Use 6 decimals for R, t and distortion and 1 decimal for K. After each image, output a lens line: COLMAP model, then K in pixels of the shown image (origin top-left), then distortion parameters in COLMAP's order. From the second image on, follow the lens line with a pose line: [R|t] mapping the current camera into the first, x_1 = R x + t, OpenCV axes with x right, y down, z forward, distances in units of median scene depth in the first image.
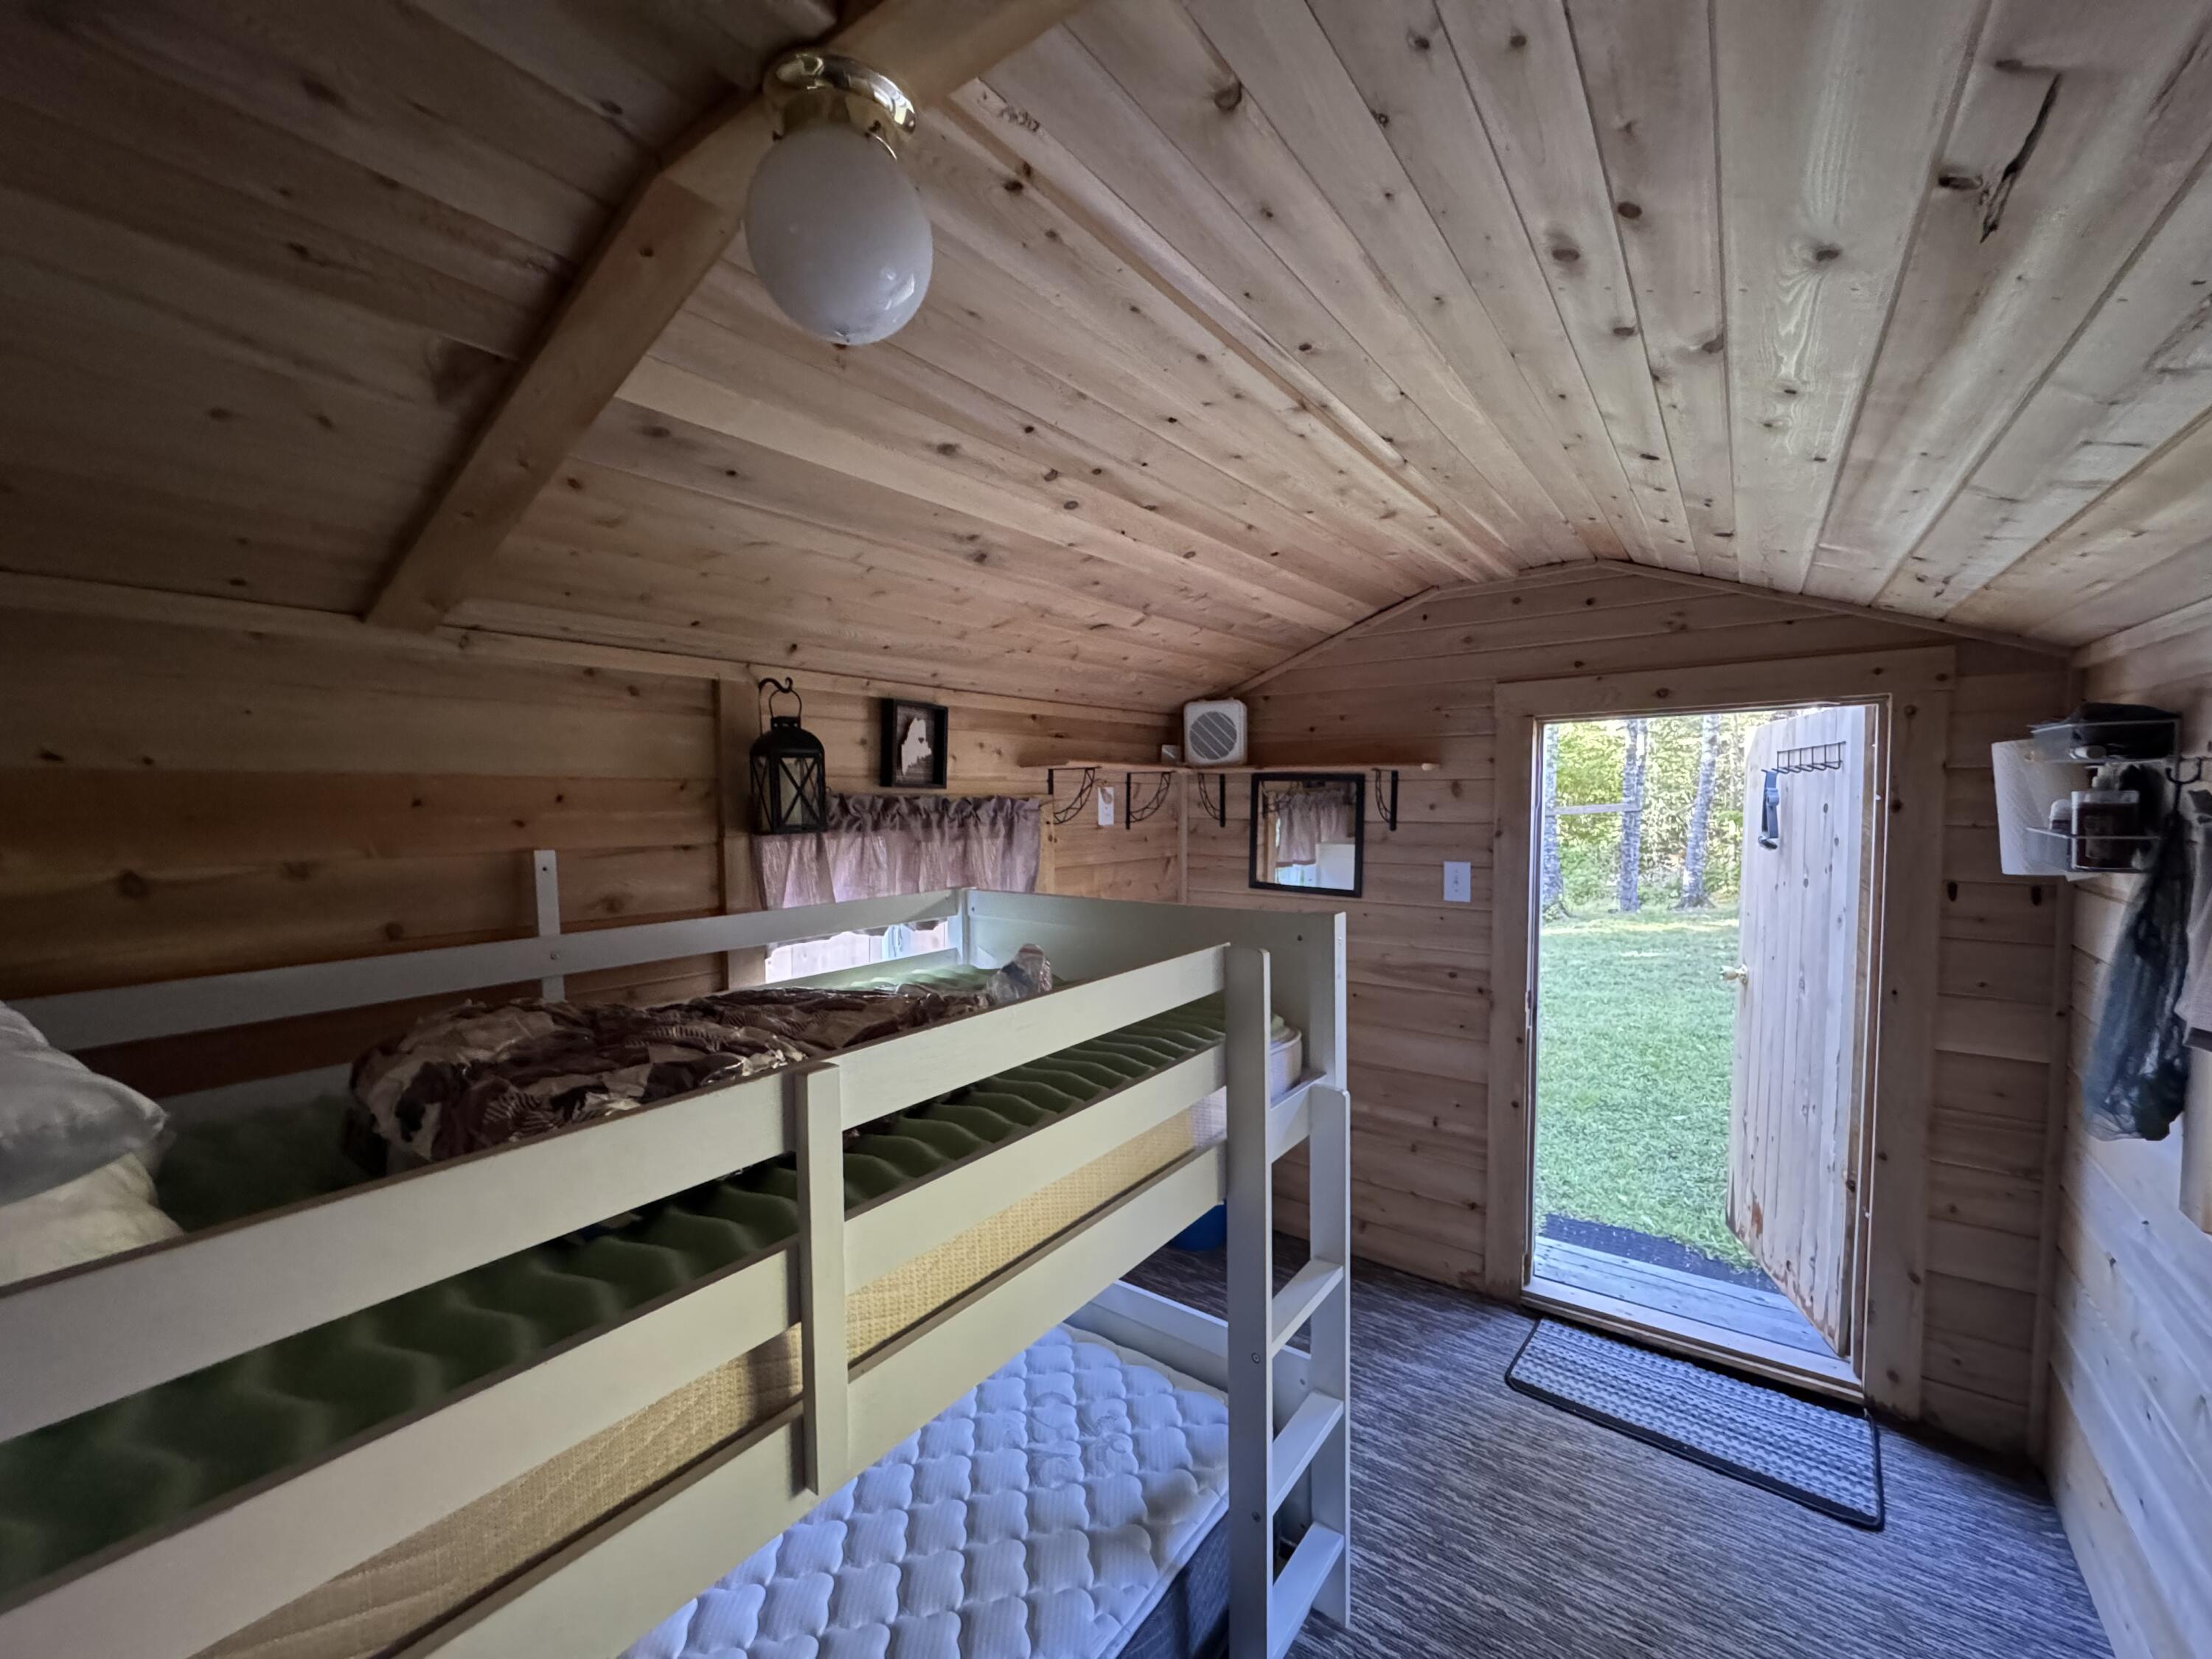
lens RADIAL K [[878.1, 0, 1105.0], [0, 878.1, 830.5], [0, 0, 1]] dist [0.000813, 0.000049]
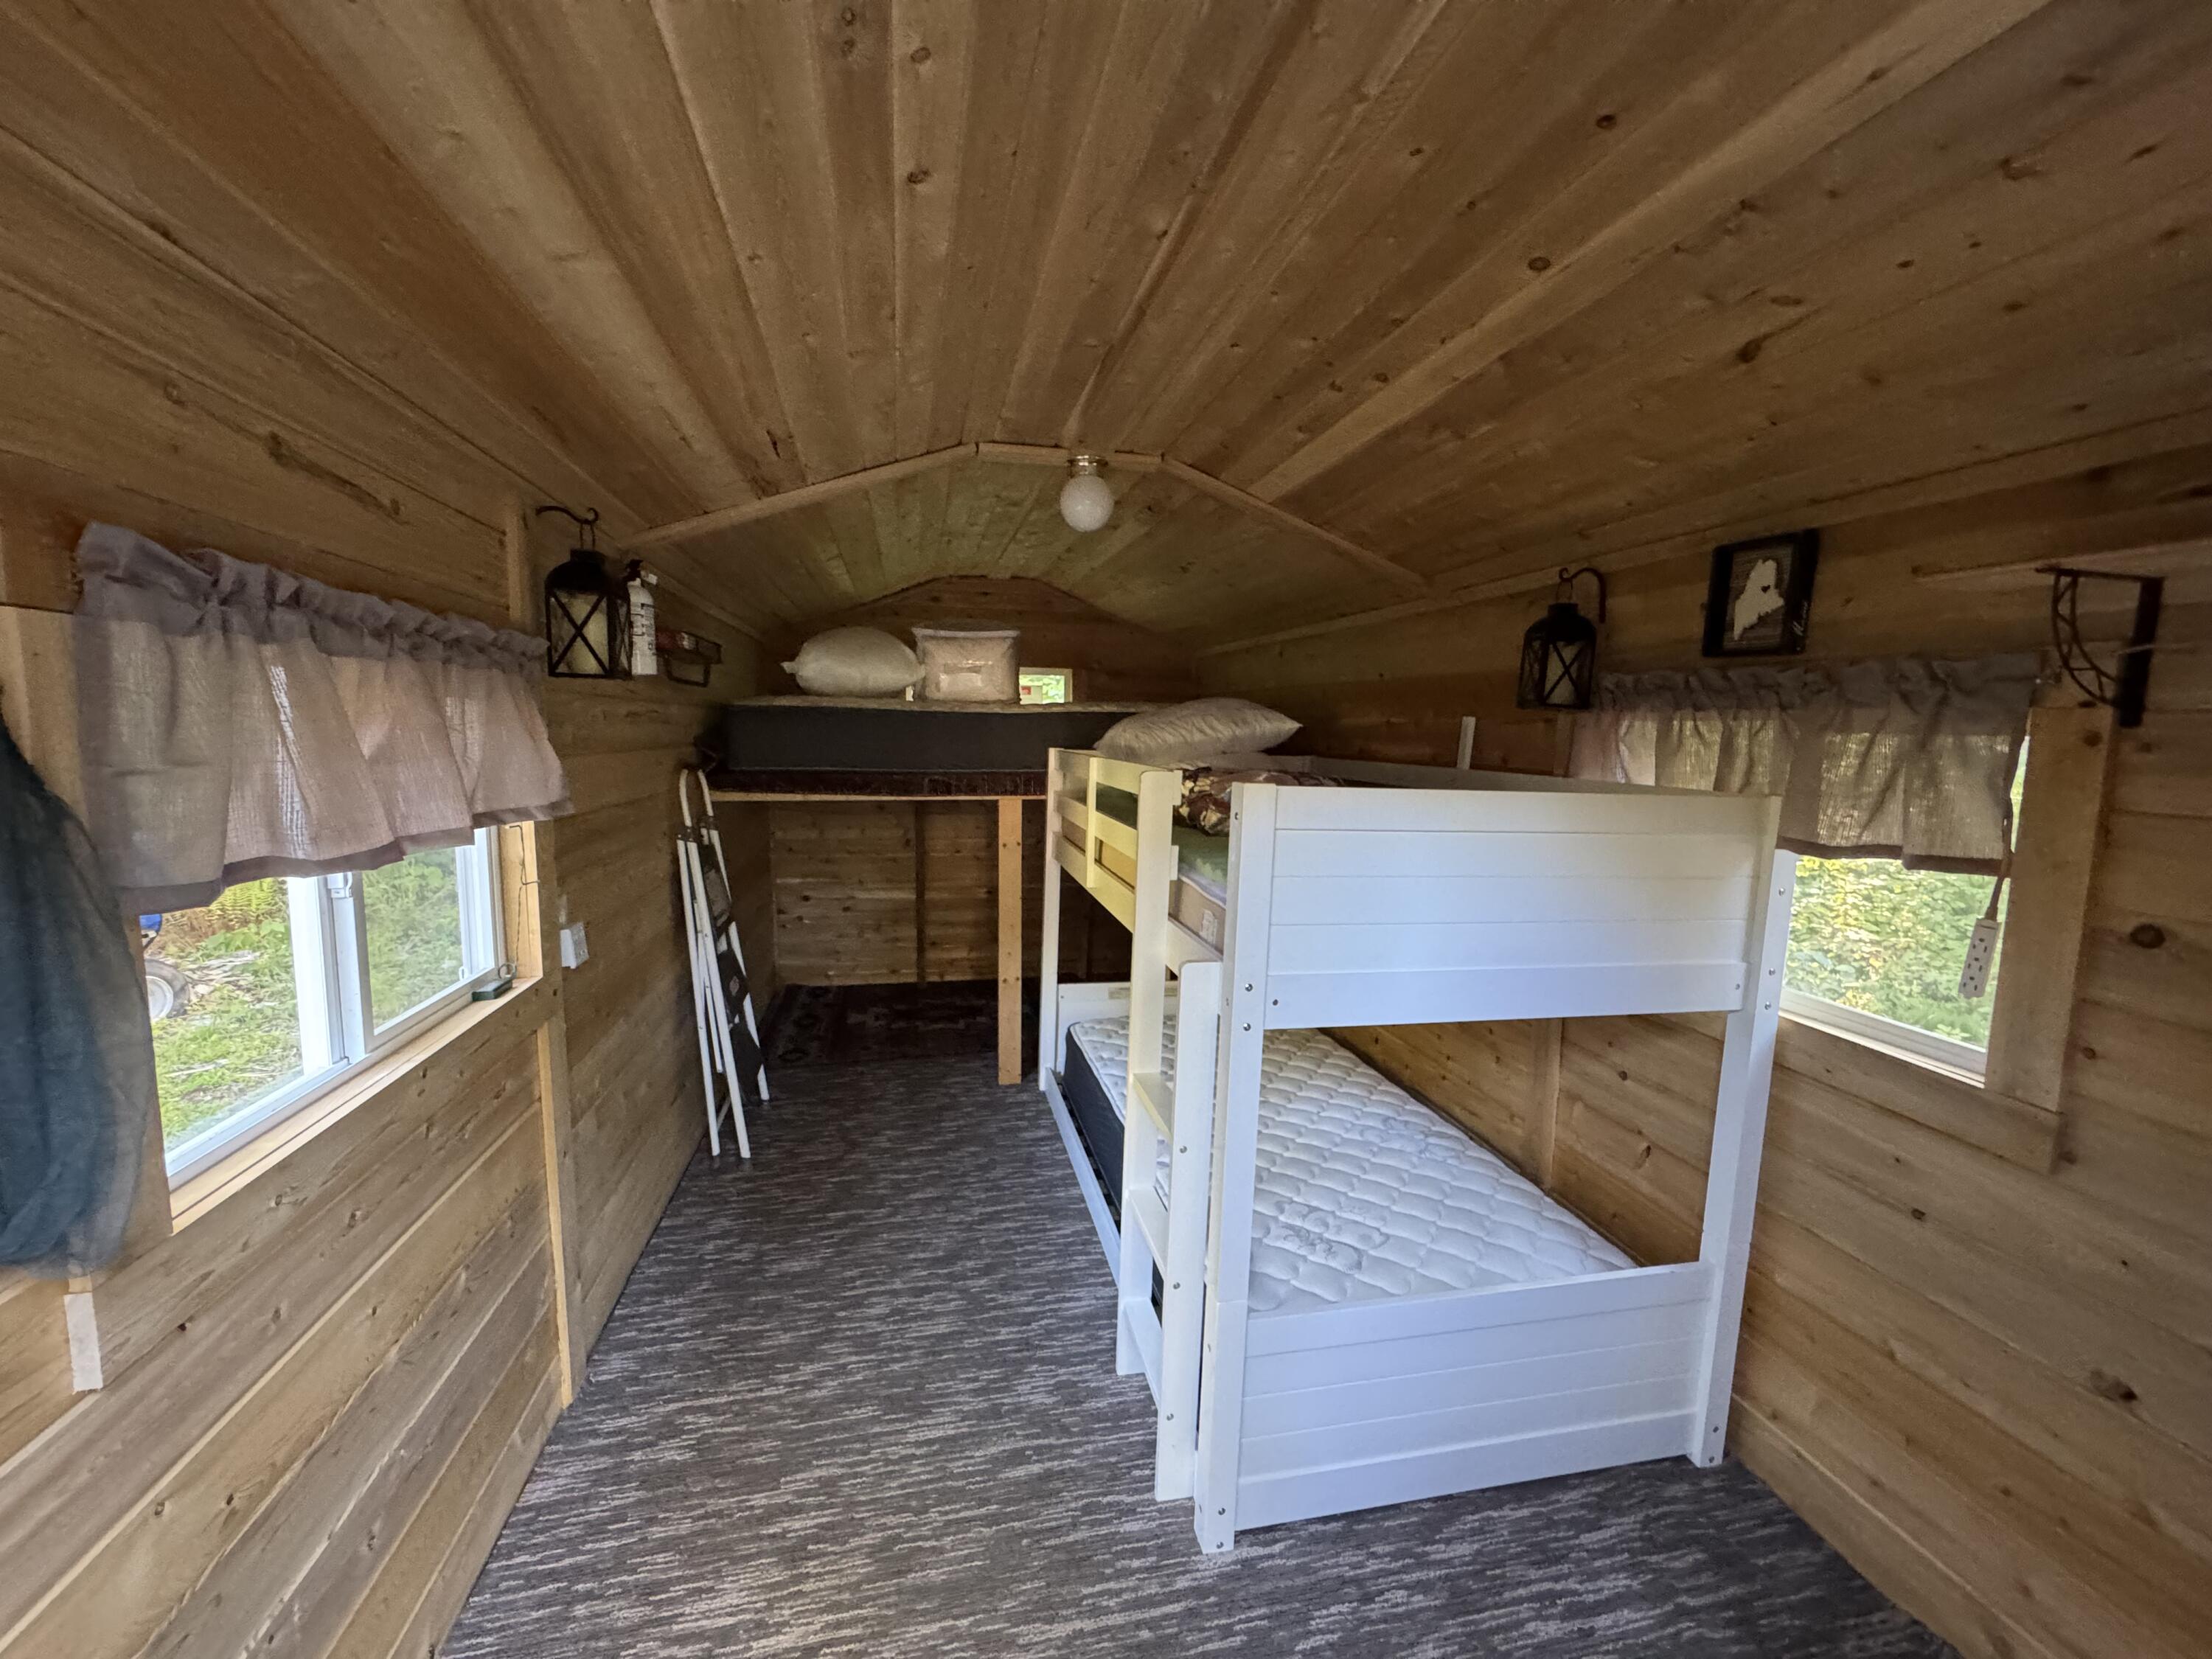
lens RADIAL K [[878.1, 0, 1101.6], [0, 878.1, 837.0], [0, 0, 1]] dist [0.000813, 0.000049]
pose [[-0.666176, 0.082217, -0.741249, 0.832858], [-0.054491, 0.985883, 0.158323, 0.018368], [0.743802, 0.145862, -0.652291, 1.257107]]
